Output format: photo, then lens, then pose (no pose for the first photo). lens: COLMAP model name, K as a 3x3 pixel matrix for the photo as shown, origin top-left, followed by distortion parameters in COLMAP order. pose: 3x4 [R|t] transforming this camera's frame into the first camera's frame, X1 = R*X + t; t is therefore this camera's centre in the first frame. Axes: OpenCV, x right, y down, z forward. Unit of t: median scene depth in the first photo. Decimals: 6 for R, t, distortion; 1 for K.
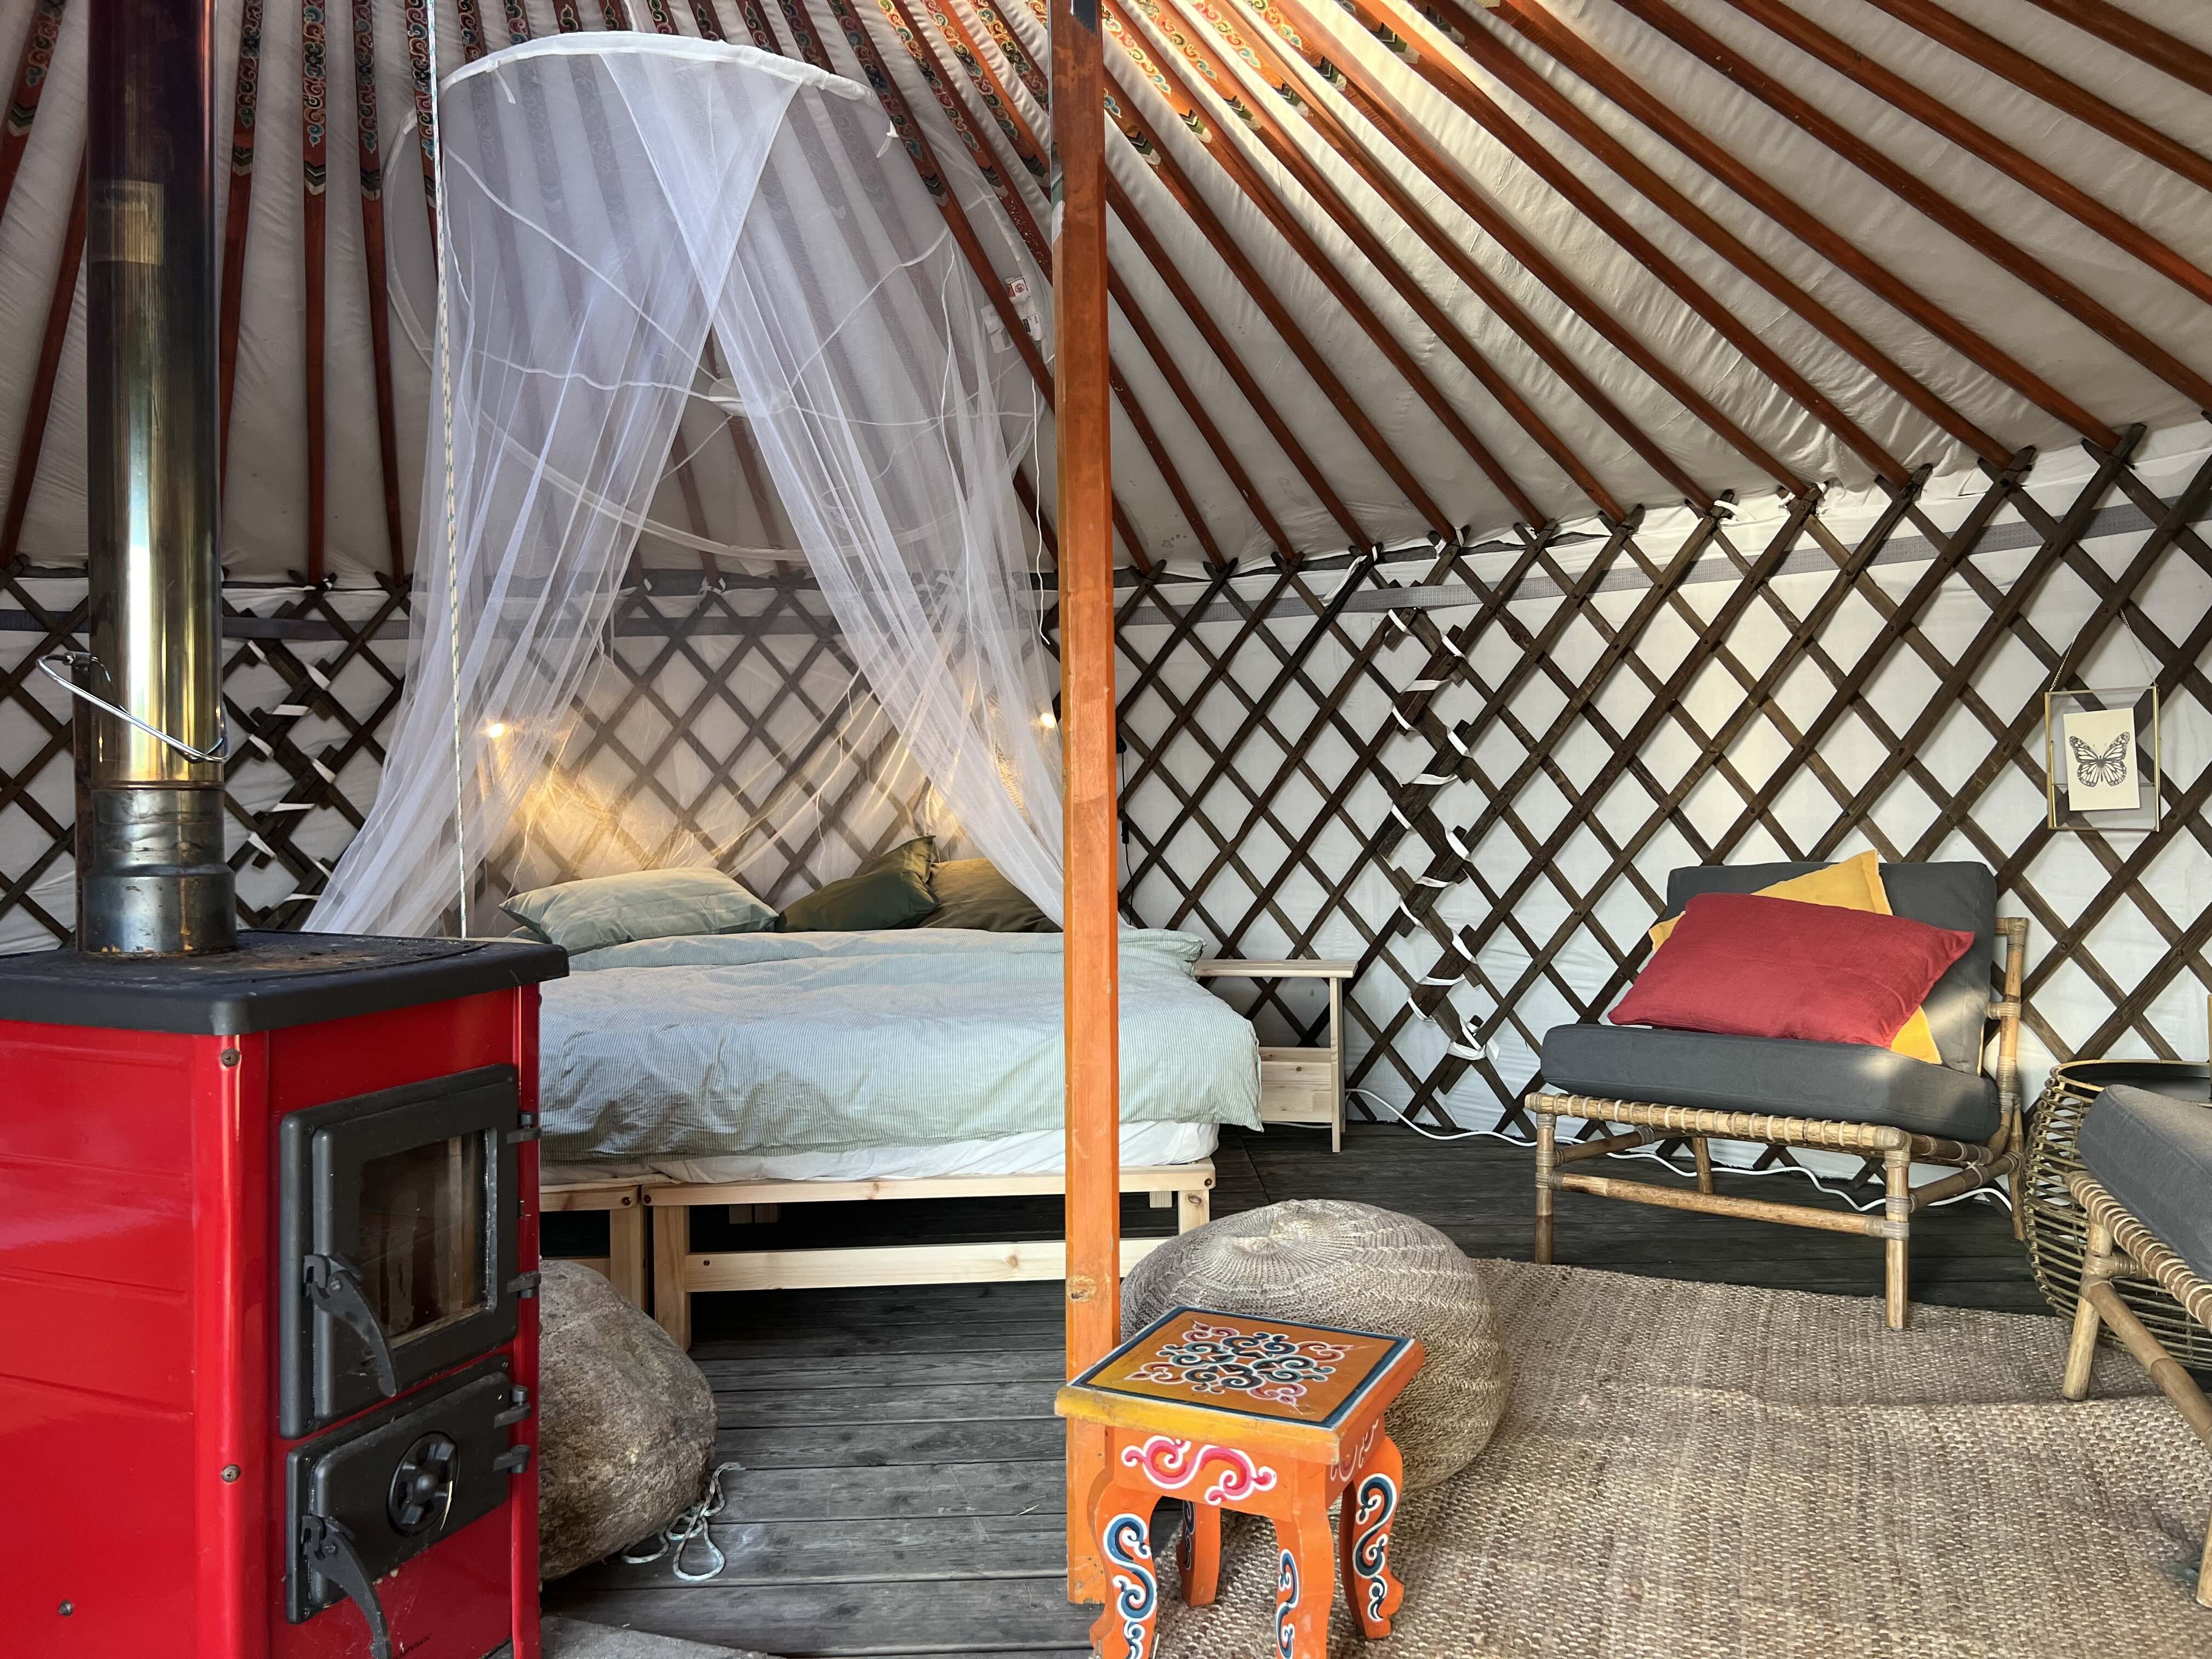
lens RADIAL K [[1663.7, 0, 1109.1], [0, 1663.7, 834.0], [0, 0, 1]] dist [0.059281, -0.076629]
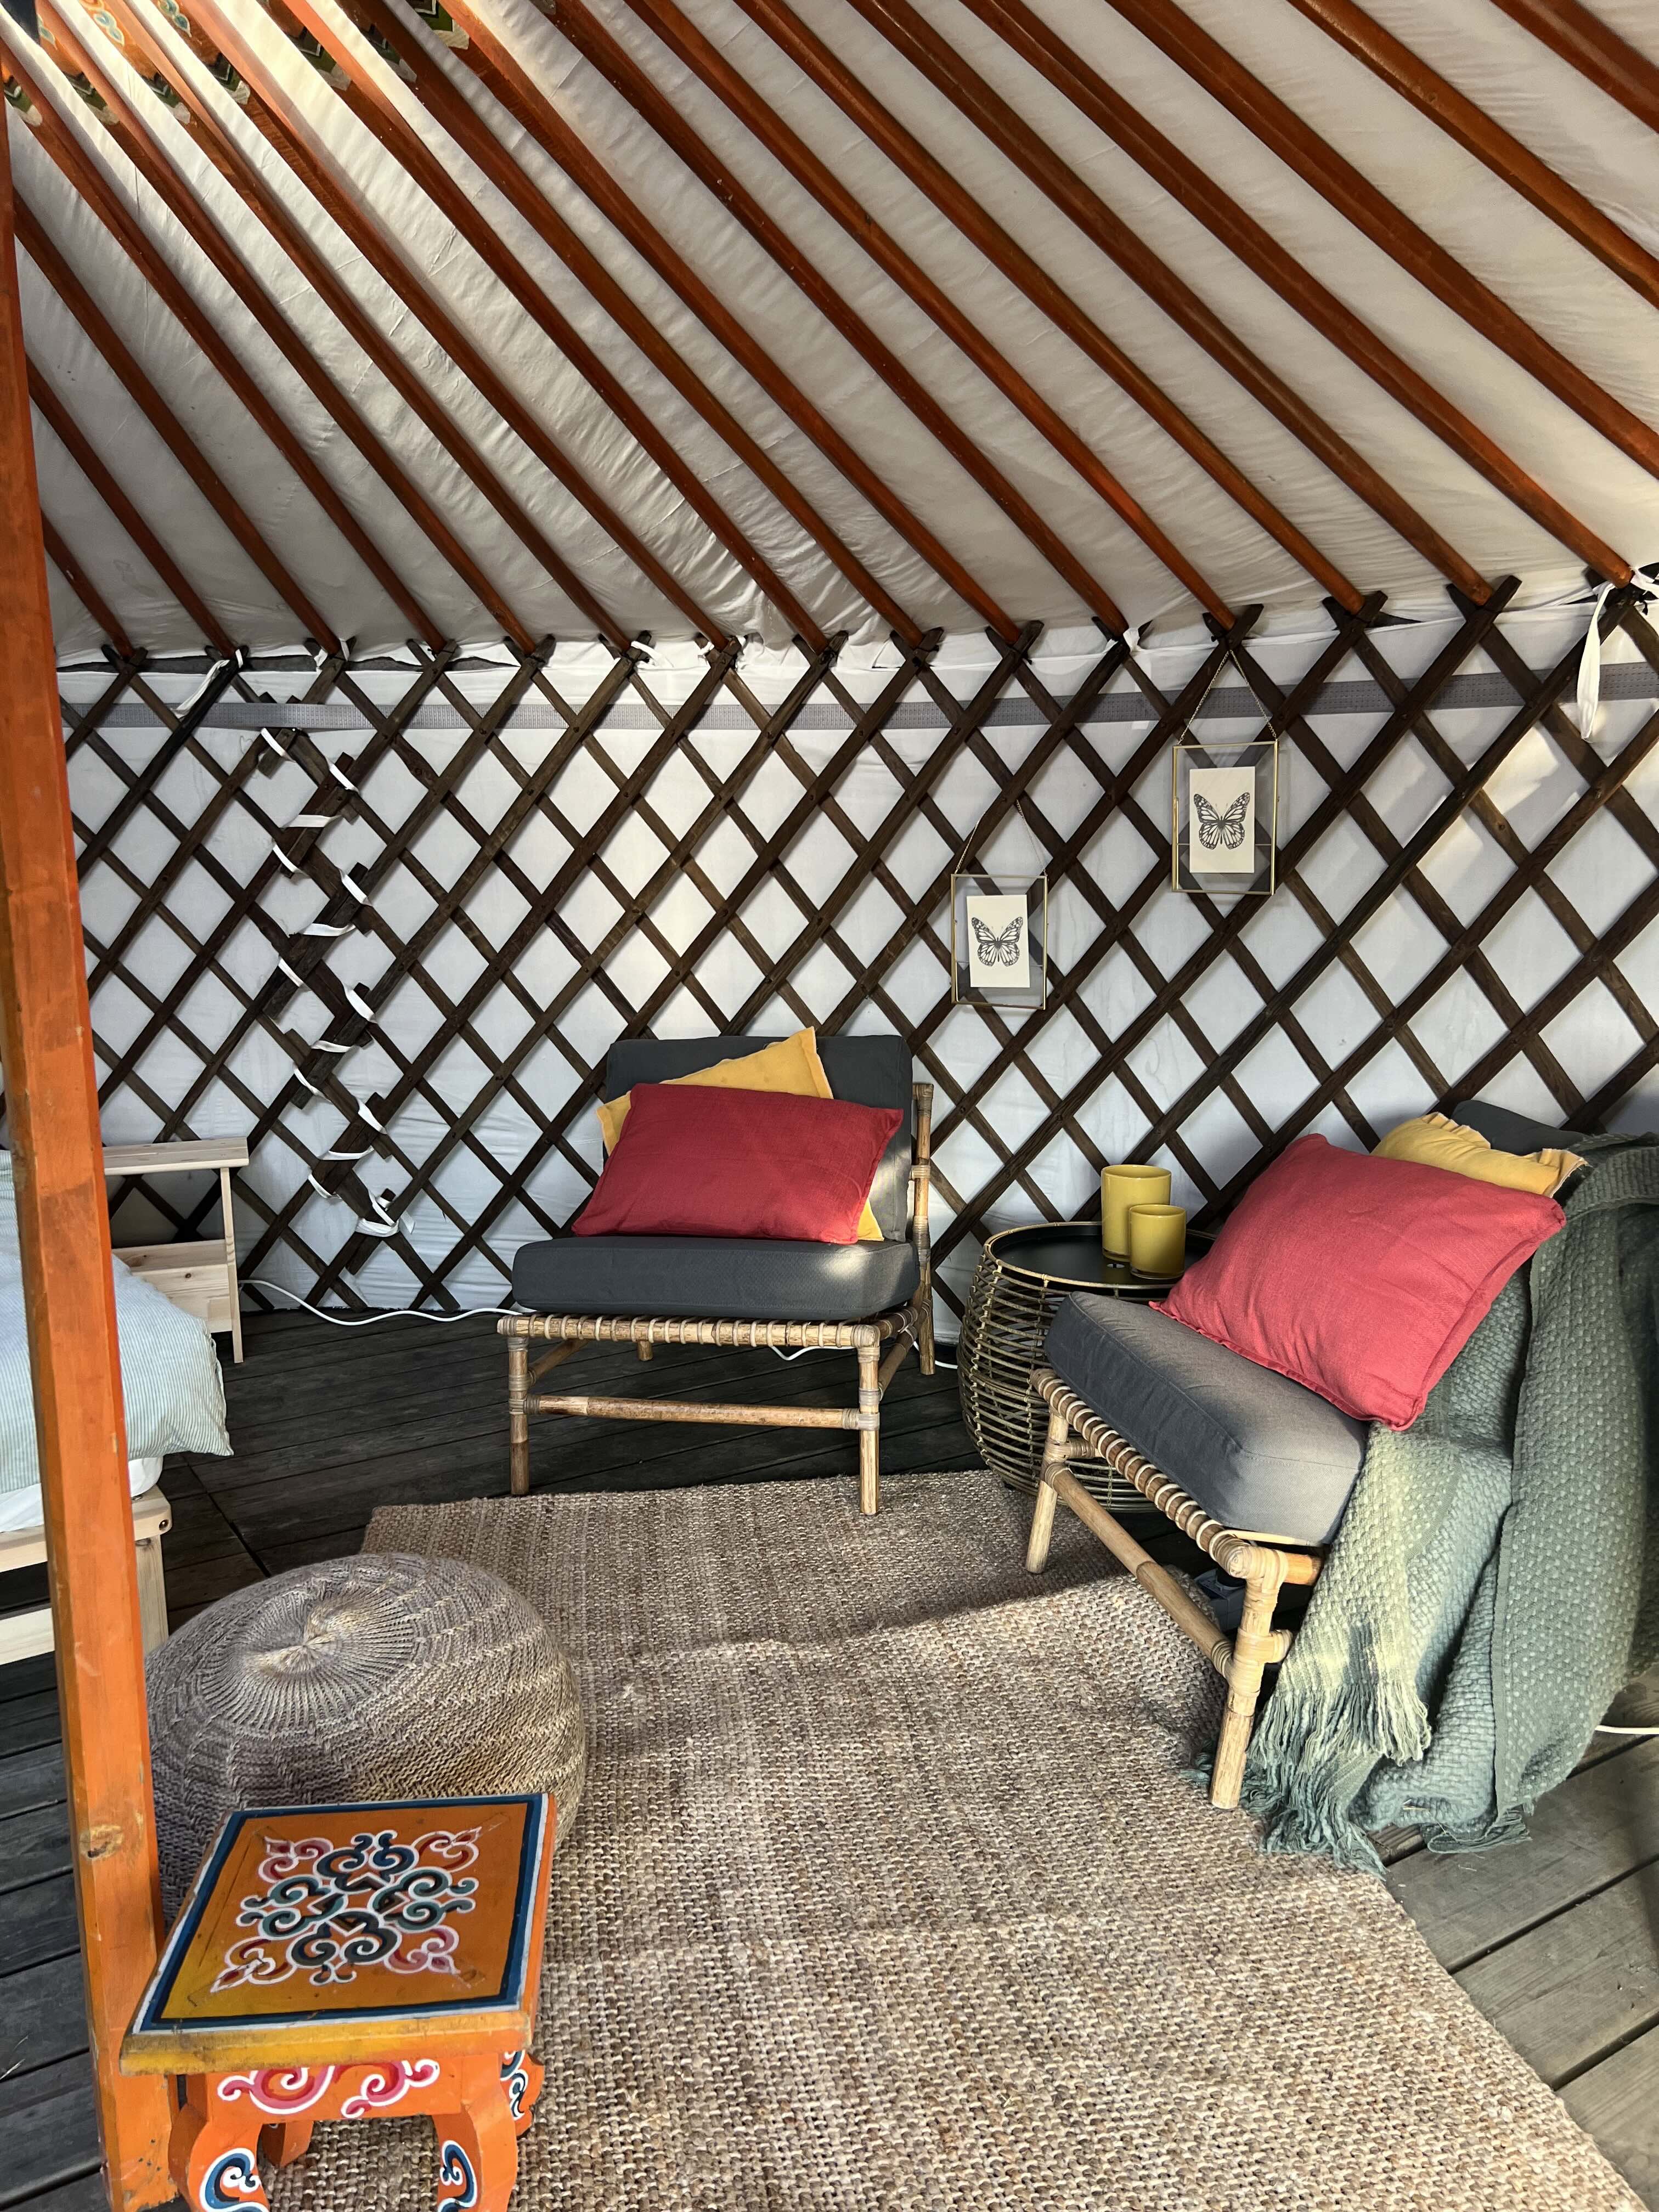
lens RADIAL K [[1663.7, 0, 832.0], [0, 1663.7, 1116.4], [0, 0, 1]] dist [0.059281, -0.076629]
pose [[0.851890, -0.080460, 0.517504, -0.048851], [0.003056, 0.988875, 0.148718, -0.074437], [-0.523712, -0.125110, 0.842658, 0.118311]]
